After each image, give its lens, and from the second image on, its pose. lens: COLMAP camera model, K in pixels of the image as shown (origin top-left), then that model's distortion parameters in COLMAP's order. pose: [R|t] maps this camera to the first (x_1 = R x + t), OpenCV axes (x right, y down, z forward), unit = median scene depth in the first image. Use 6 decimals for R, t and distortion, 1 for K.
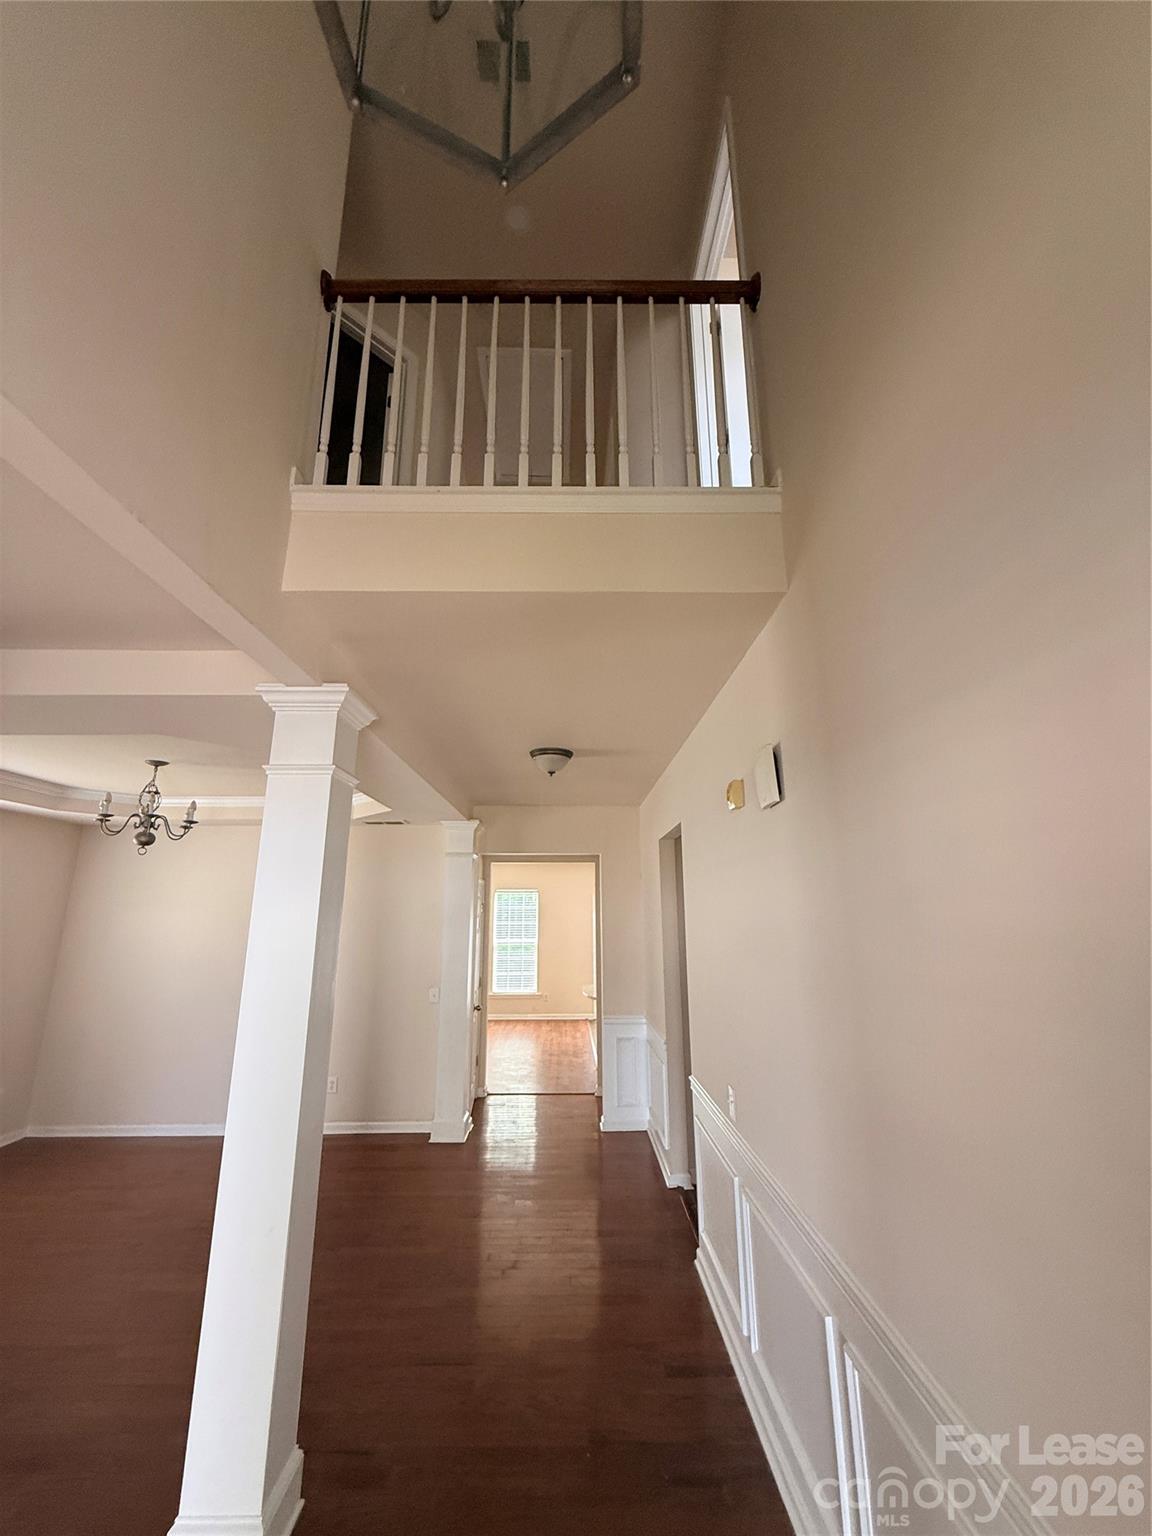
lens RADIAL K [[613.1, 0, 576.0], [0, 613.1, 768.0], [0, 0, 1]] dist [-0.000864, 0.000458]
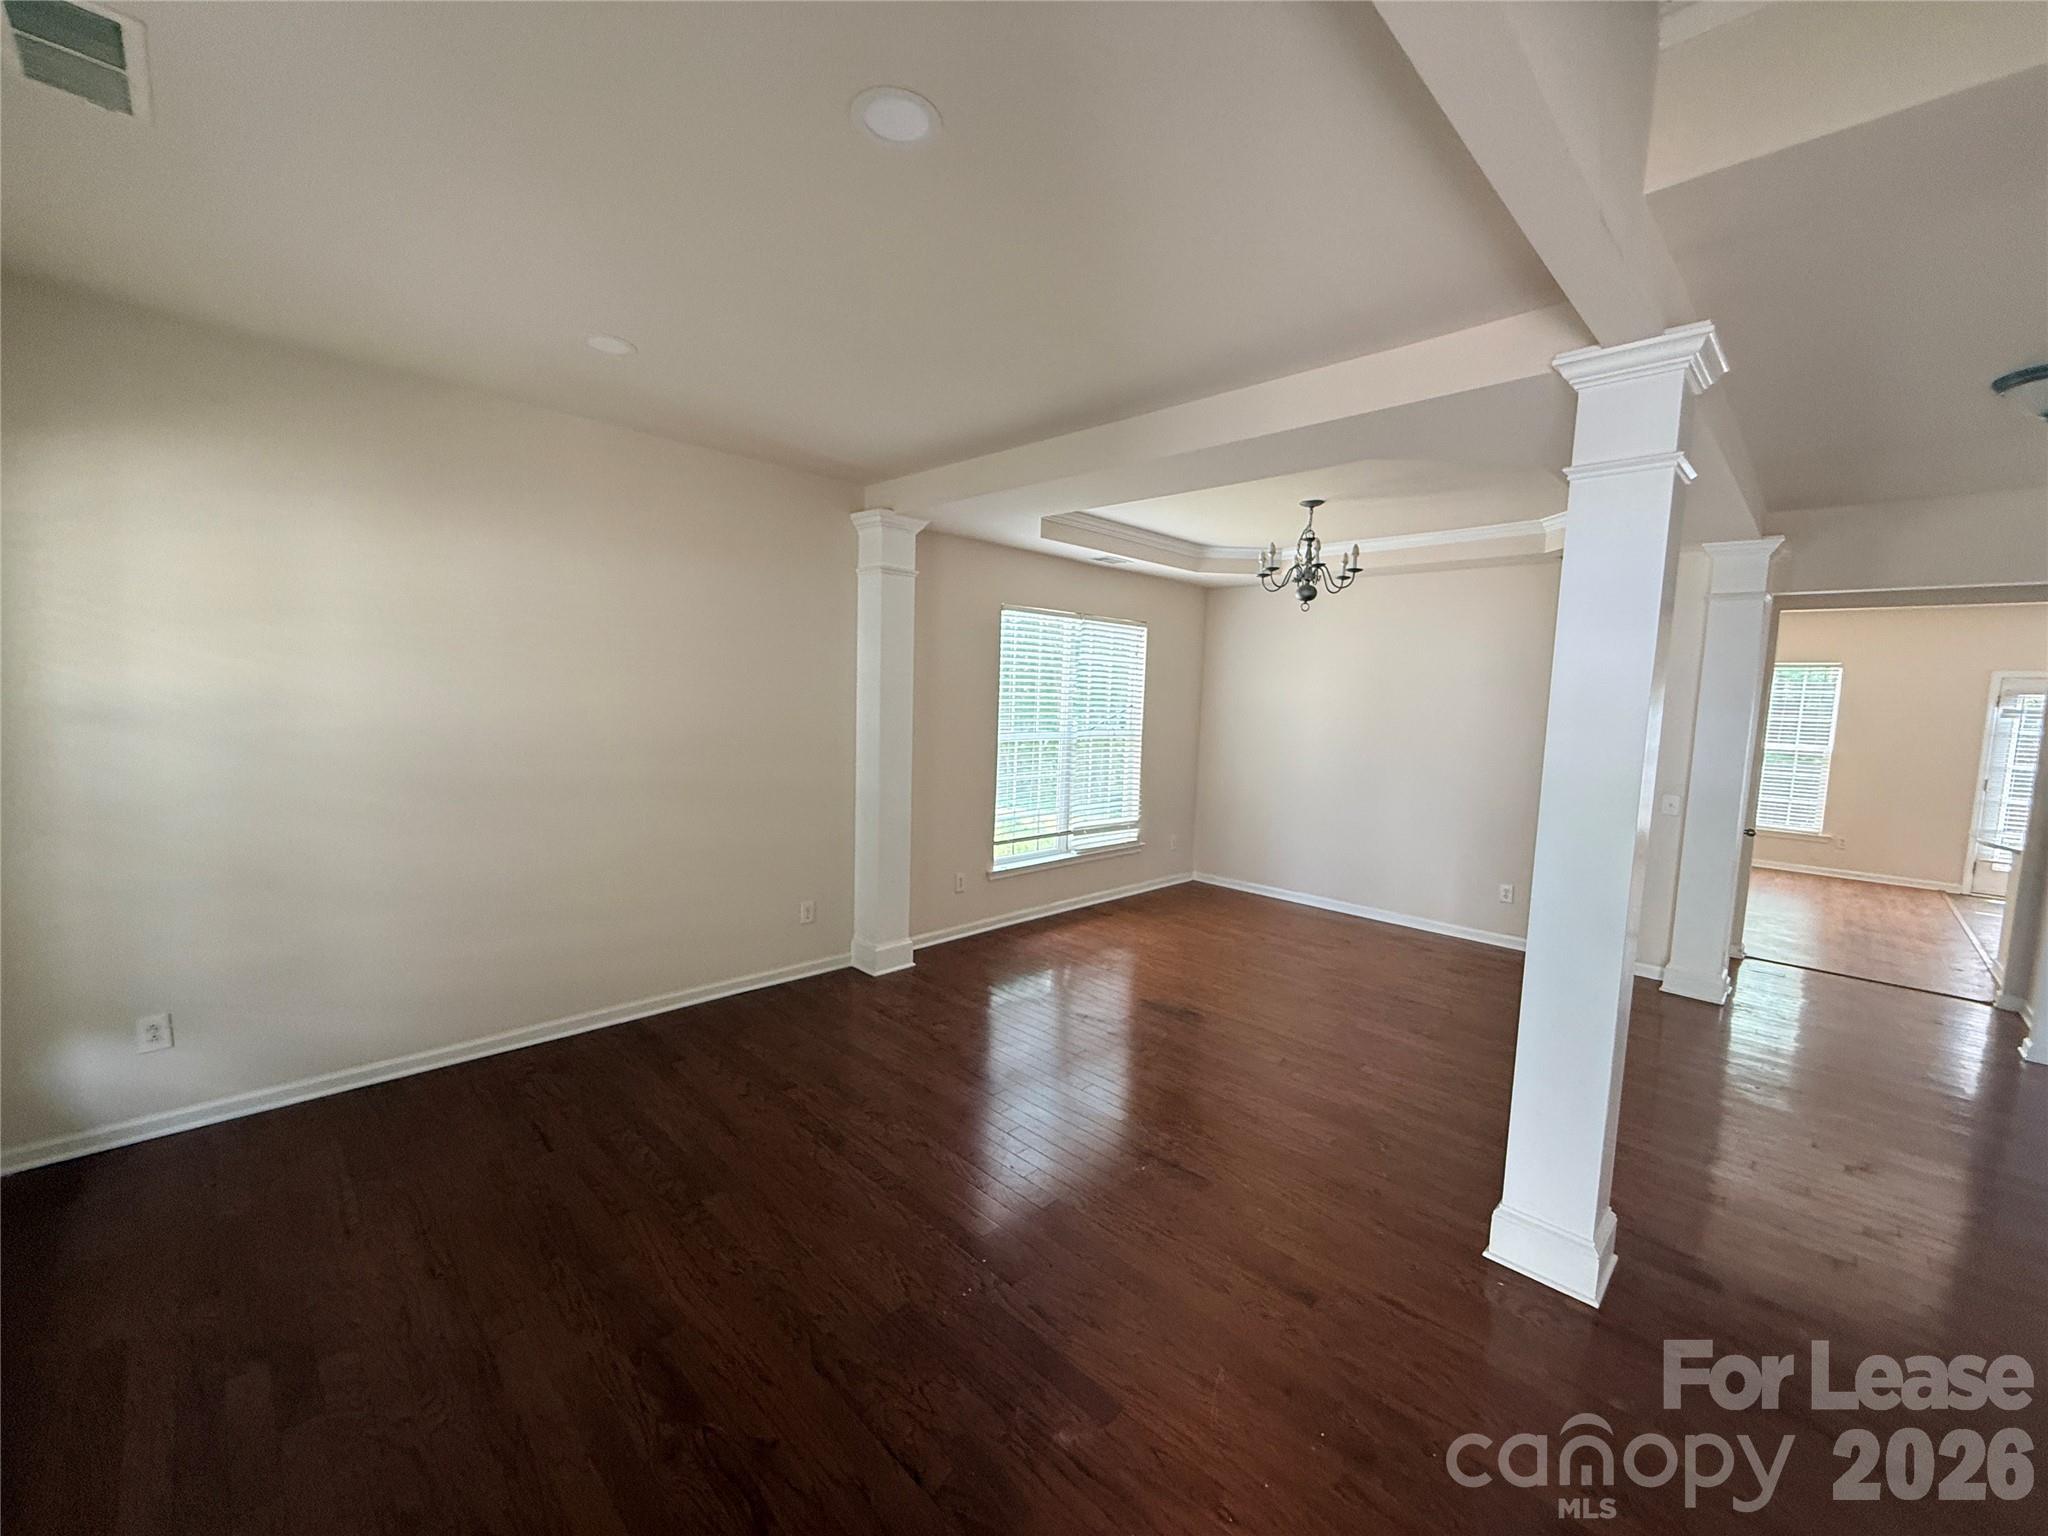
lens RADIAL K [[817.5, 0, 1020.8], [0, 817.5, 770.8], [0, 0, 1]] dist [-0.000864, 0.000458]
pose [[0.694207, 0.095715, -0.713383, -0.117496], [0.132124, 0.957332, 0.257018, 0.002474], [0.707545, -0.272679, 0.651940, -0.139777]]
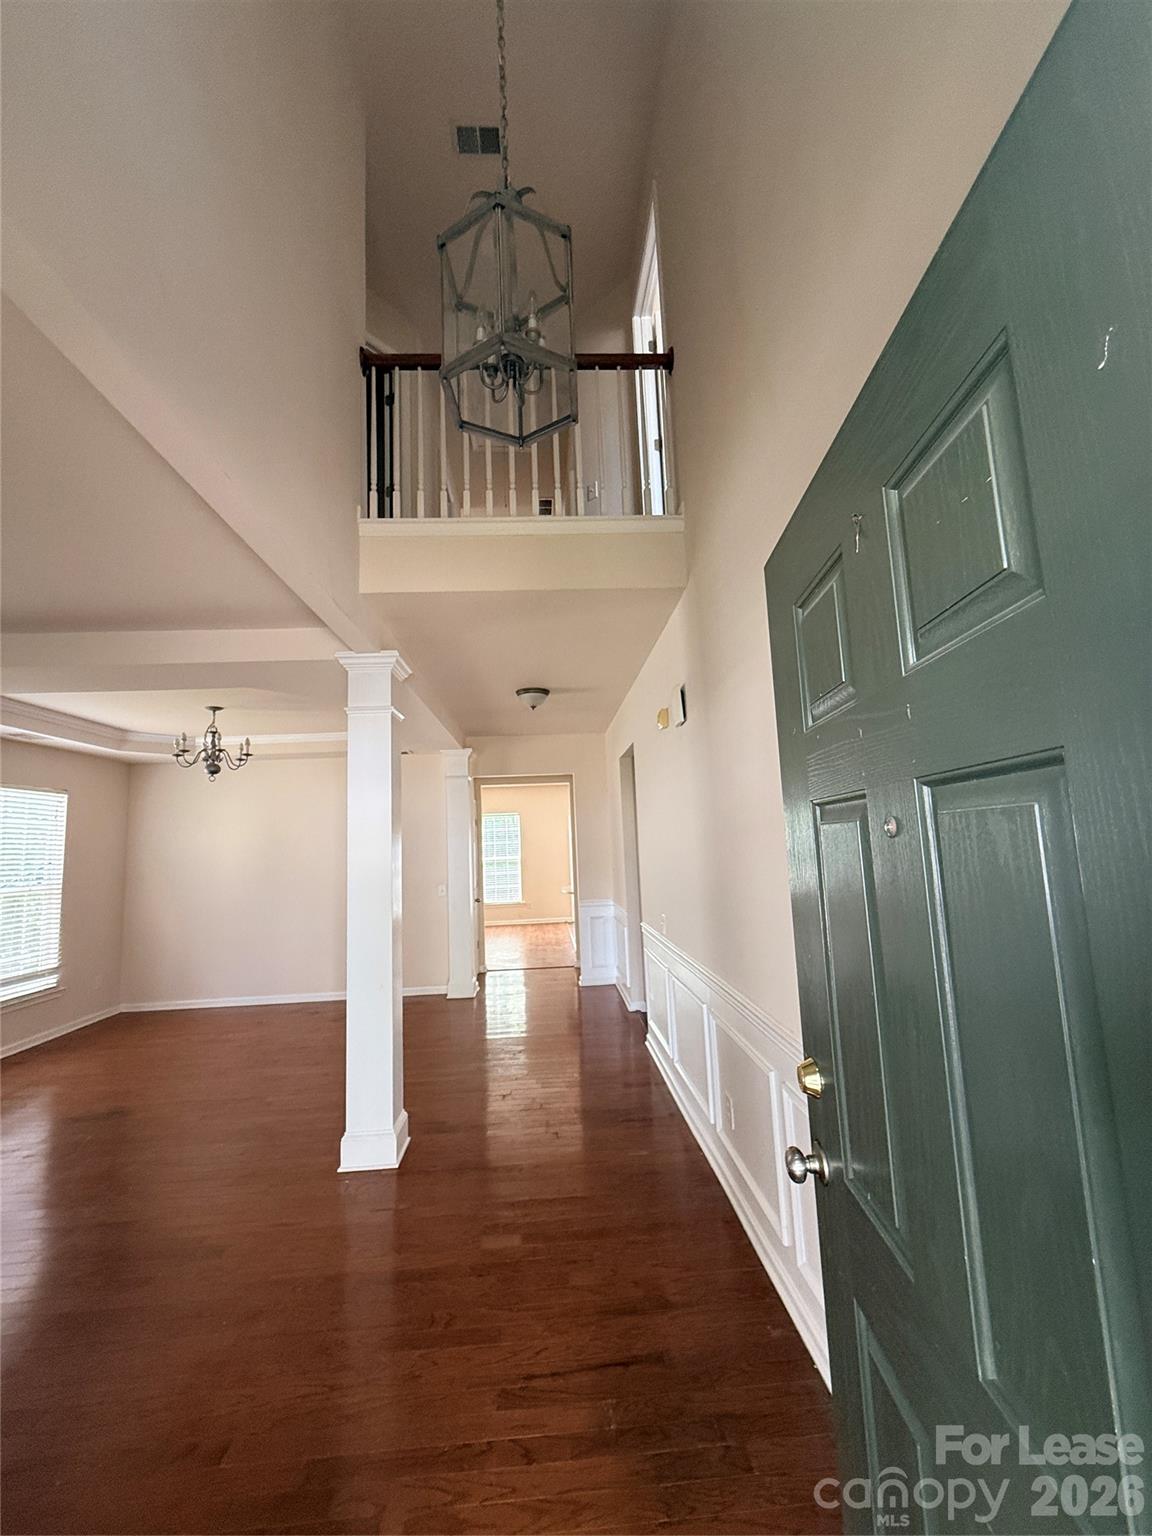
lens RADIAL K [[613.1, 0, 576.0], [0, 613.1, 768.0], [0, 0, 1]] dist [-0.000864, 0.000458]
pose [[0.998550, -0.032945, 0.042585, -0.009508], [0.028112, 0.993592, 0.109475, -0.003420], [-0.045919, -0.108119, 0.993077, -0.286109]]
